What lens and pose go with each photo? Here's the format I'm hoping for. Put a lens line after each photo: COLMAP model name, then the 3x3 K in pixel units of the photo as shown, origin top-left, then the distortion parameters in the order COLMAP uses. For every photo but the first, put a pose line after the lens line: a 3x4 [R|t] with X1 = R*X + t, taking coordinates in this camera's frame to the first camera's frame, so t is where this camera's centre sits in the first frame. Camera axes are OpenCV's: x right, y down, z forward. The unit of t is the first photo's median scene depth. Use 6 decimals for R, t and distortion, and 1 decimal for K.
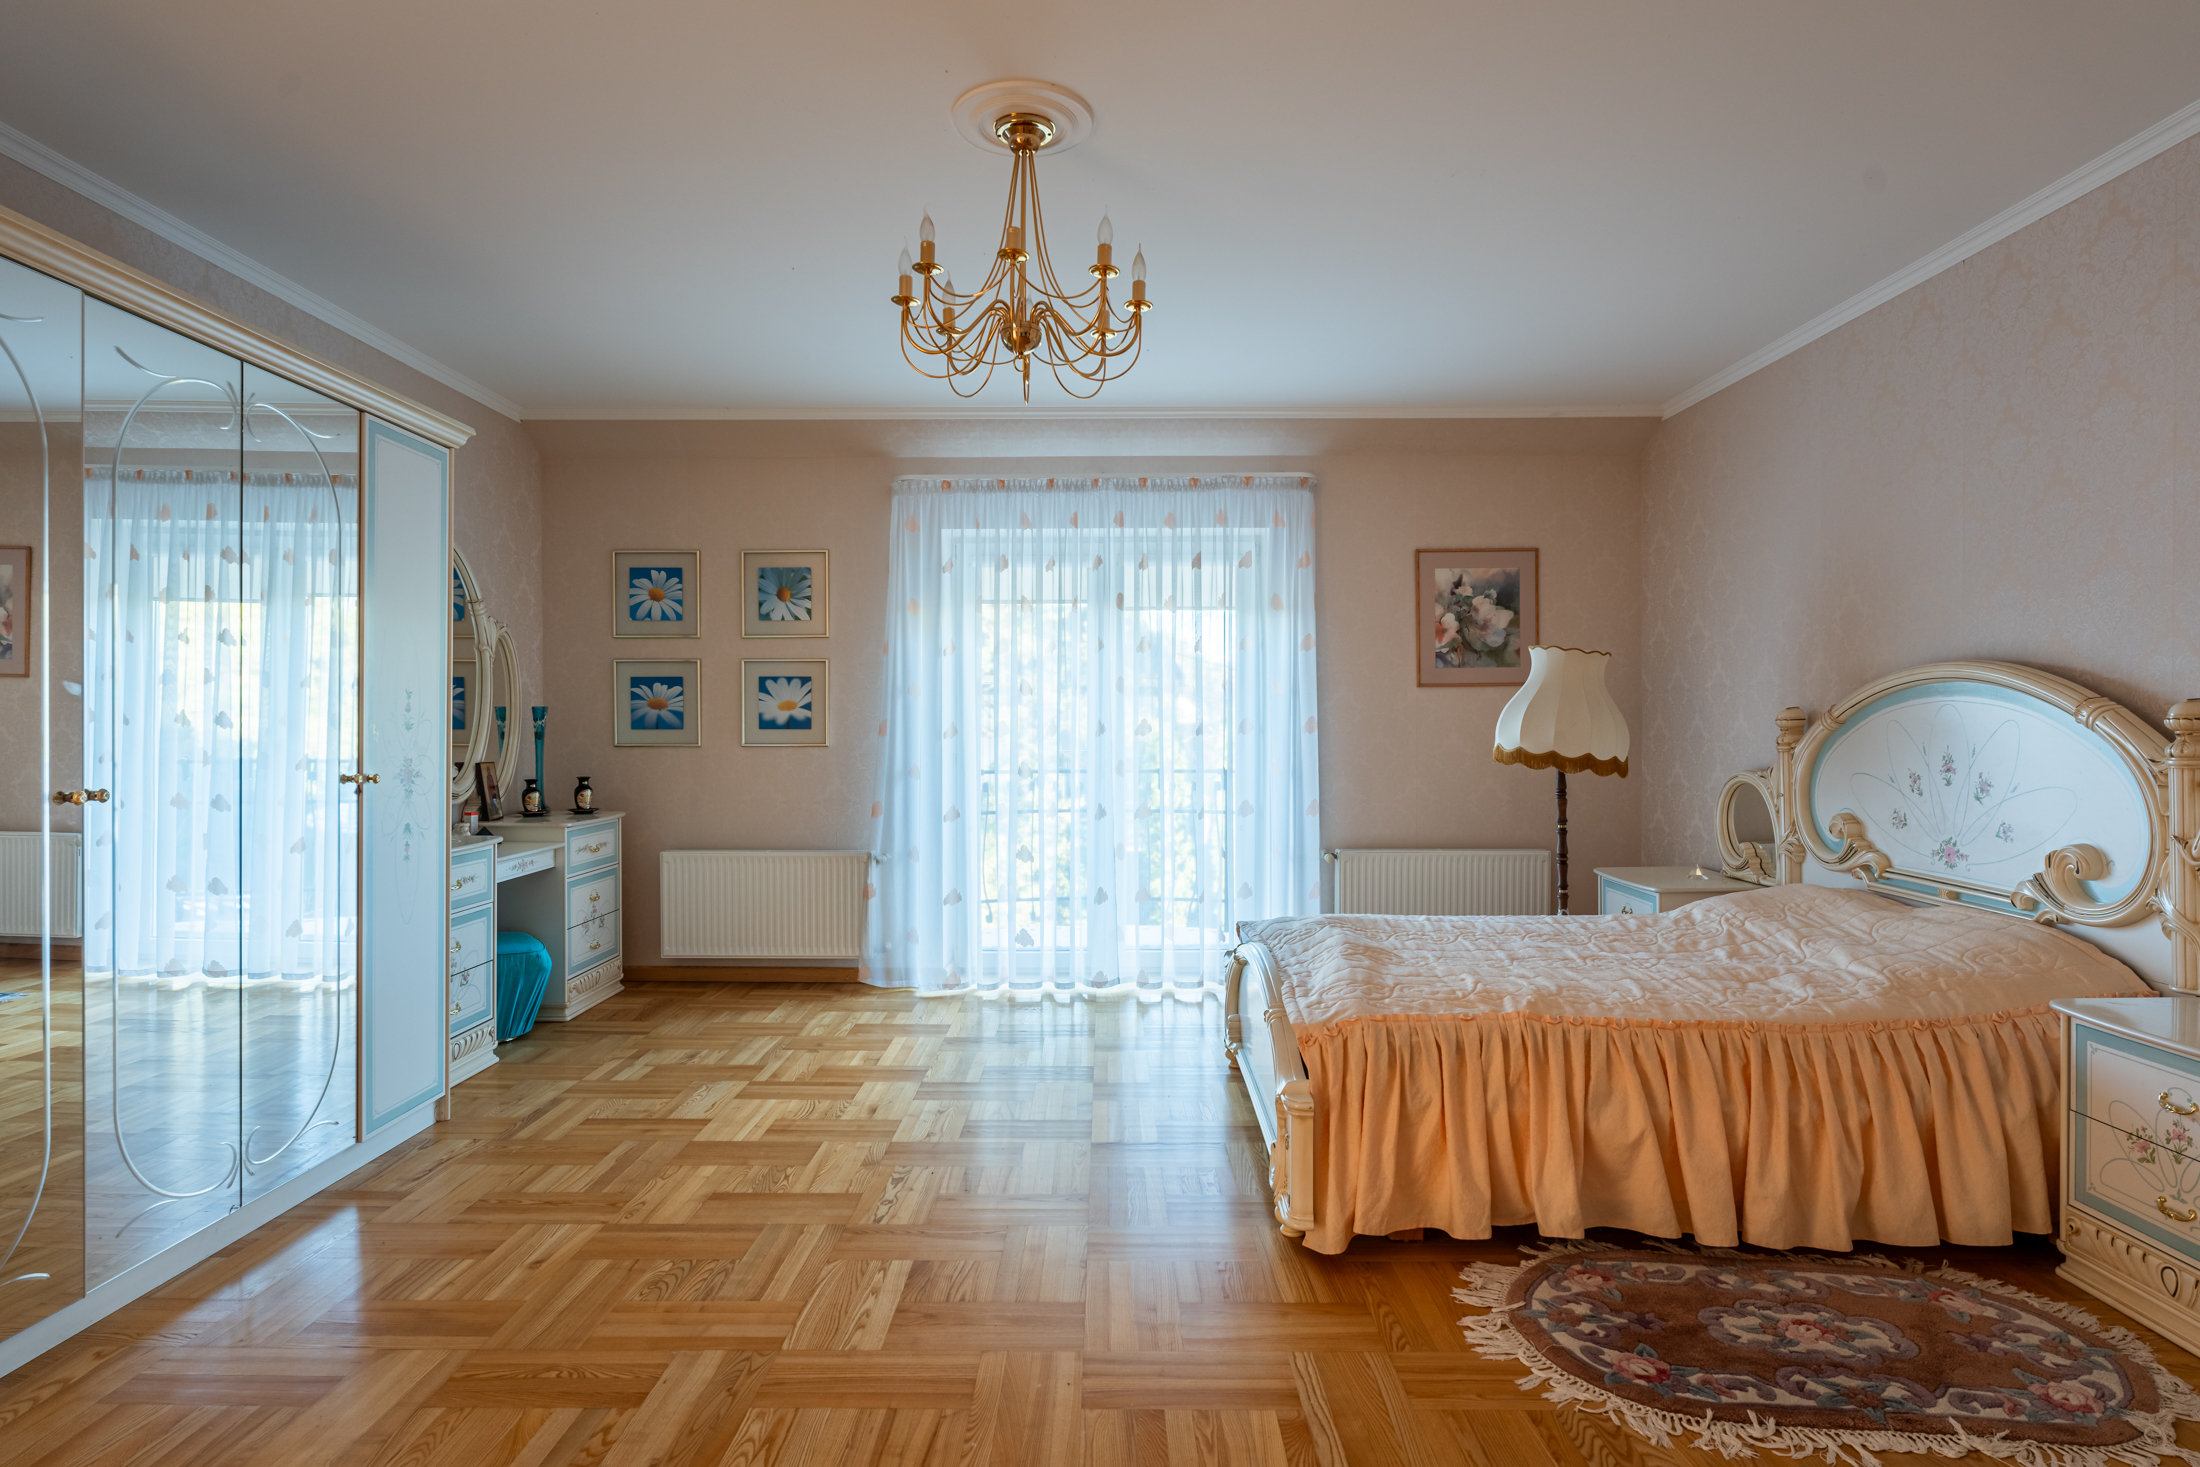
lens RADIAL K [[1173.6, 0, 1103.1], [0, 1173.6, 746.2], [0, 0, 1]] dist [-0.034518, 0.020456]
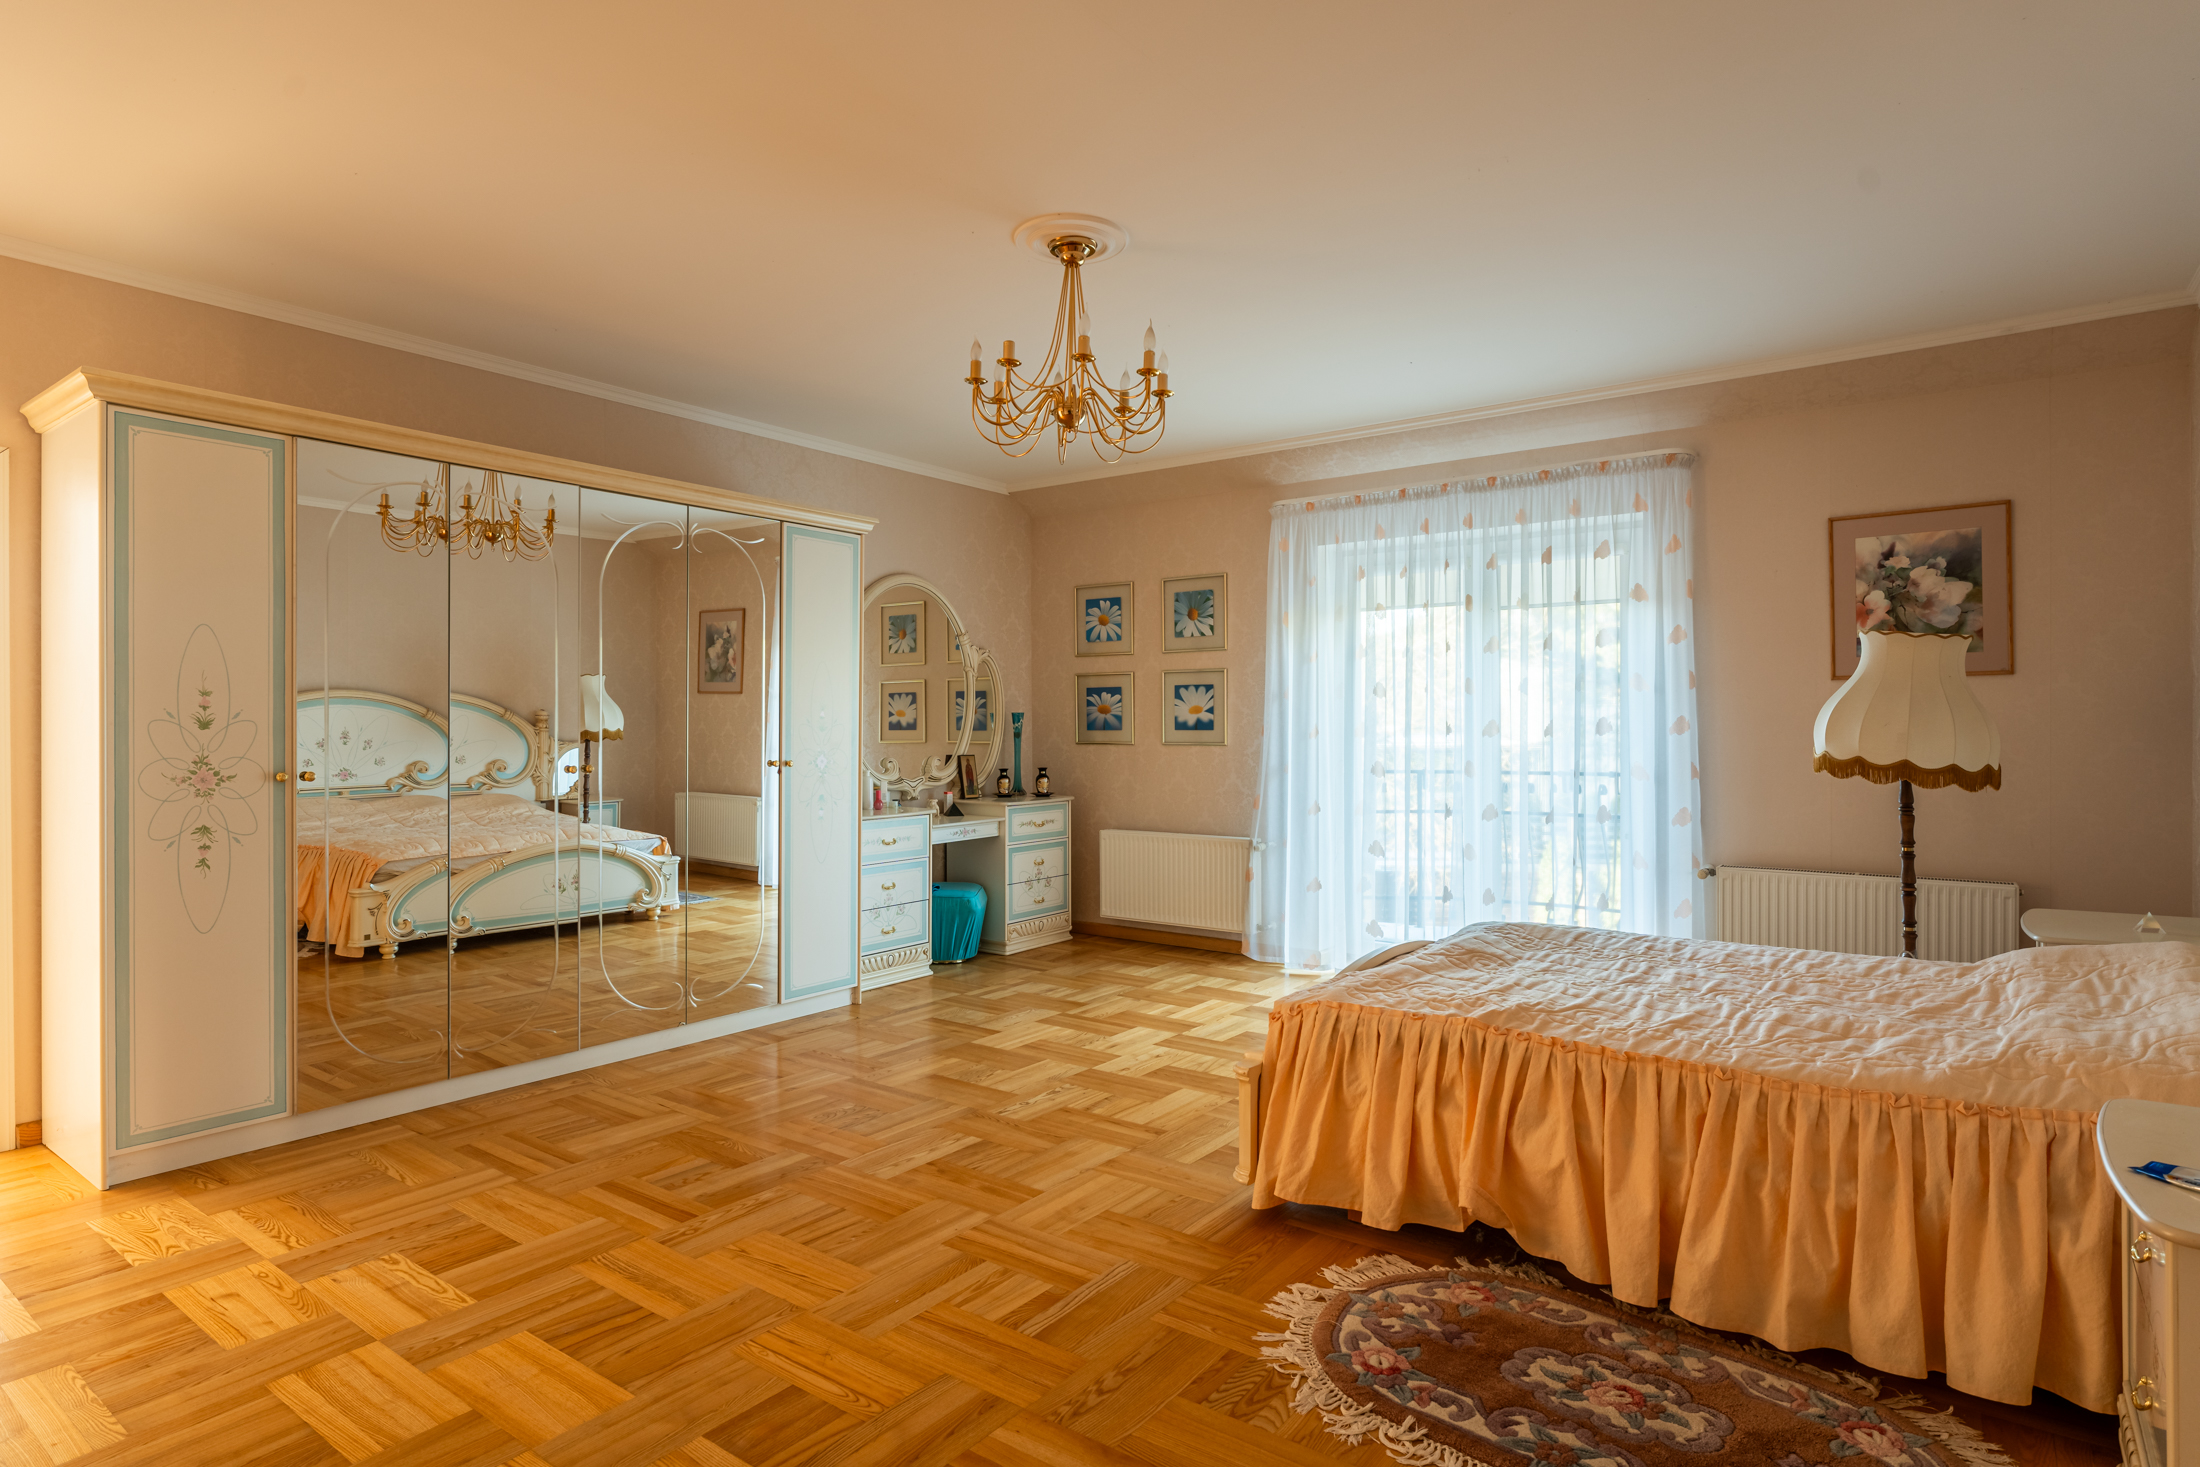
lens RADIAL K [[1162.4, 0, 1100.0], [0, 1162.4, 733.5], [0, 0, 1]] dist [-0.022912, 0.000888]
pose [[0.806999, 0.001245, -0.590552, 0.346554], [-0.007618, 0.999937, -0.008301, -0.000791], [0.590504, 0.011197, 0.806957, 0.014008]]
